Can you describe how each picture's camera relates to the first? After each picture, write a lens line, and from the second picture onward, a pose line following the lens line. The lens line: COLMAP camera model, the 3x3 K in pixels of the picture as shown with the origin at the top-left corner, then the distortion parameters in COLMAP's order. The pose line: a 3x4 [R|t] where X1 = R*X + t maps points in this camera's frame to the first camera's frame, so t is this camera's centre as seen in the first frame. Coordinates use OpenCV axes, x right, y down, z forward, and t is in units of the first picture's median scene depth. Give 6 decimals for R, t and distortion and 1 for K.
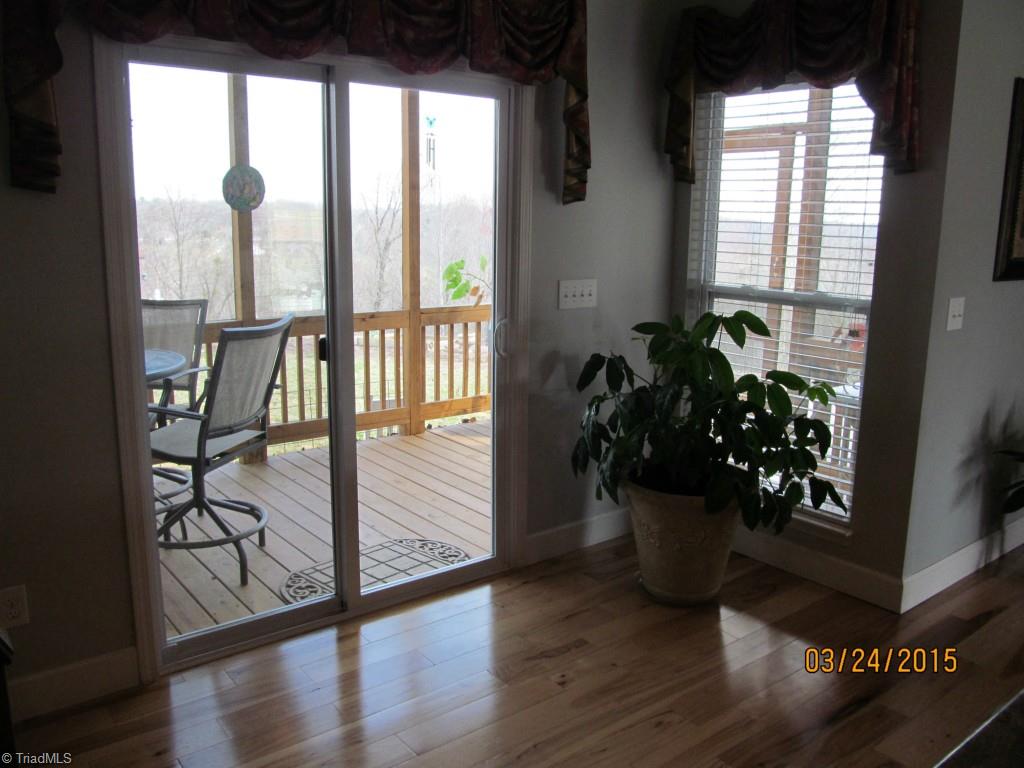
lens RADIAL K [[850.7, 0, 512.0], [0, 850.7, 384.0], [0, 0, 1]] dist [-0.066874, 0.013587]
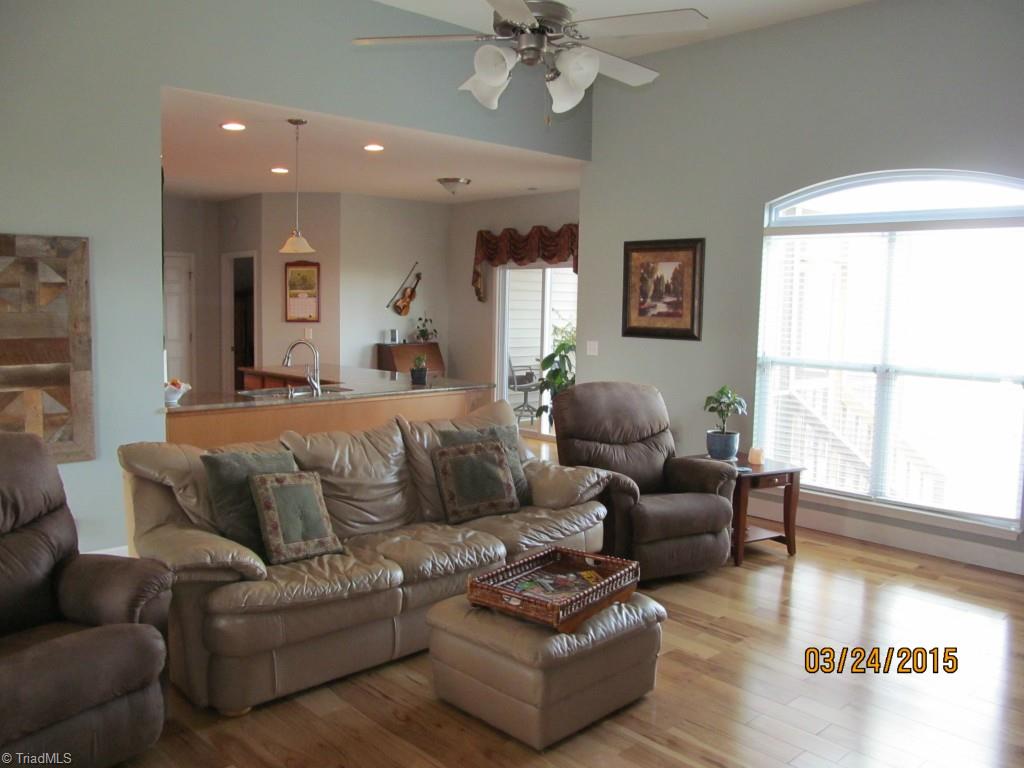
lens RADIAL K [[850.7, 0, 512.0], [0, 850.7, 384.0], [0, 0, 1]] dist [-0.066874, 0.013587]
pose [[0.084514, 0.077542, -0.993401, 2.720440], [-0.216017, 0.974683, 0.057703, -0.072996], [0.972725, 0.209715, 0.099125, 0.556613]]
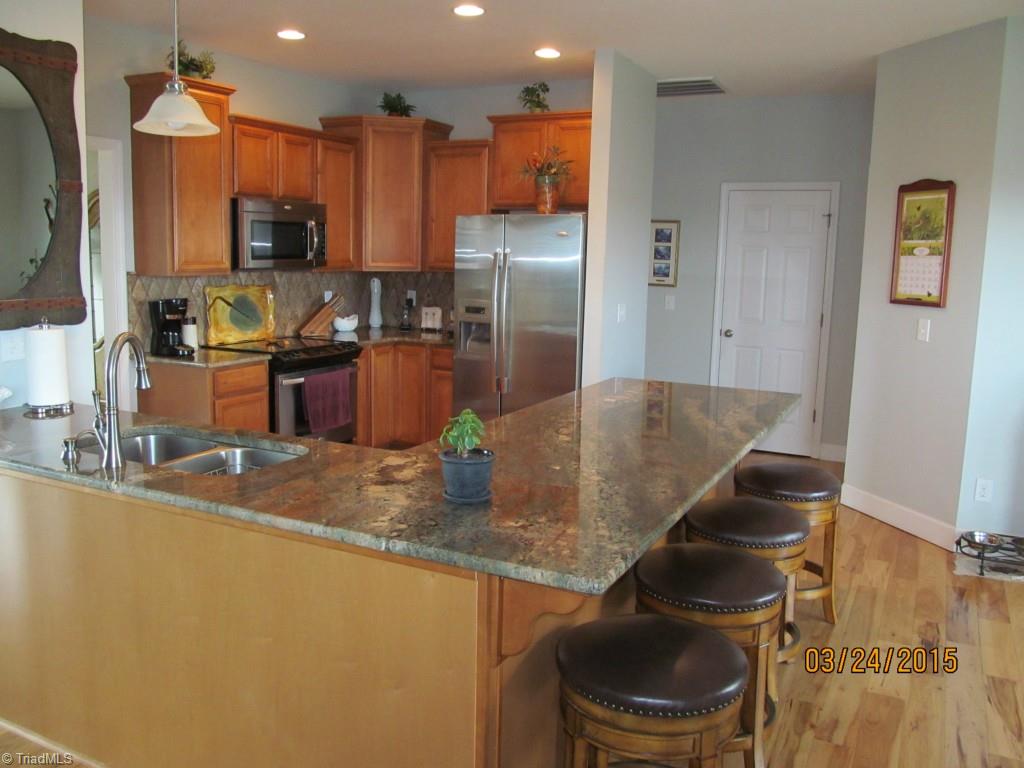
lens RADIAL K [[850.7, 0, 512.0], [0, 850.7, 384.0], [0, 0, 1]] dist [-0.066874, 0.013587]
pose [[-0.907141, 0.021428, -0.420280, 0.945435], [-0.130568, 0.935085, 0.329497, -0.213254], [0.400058, 0.353775, -0.845456, 1.083454]]
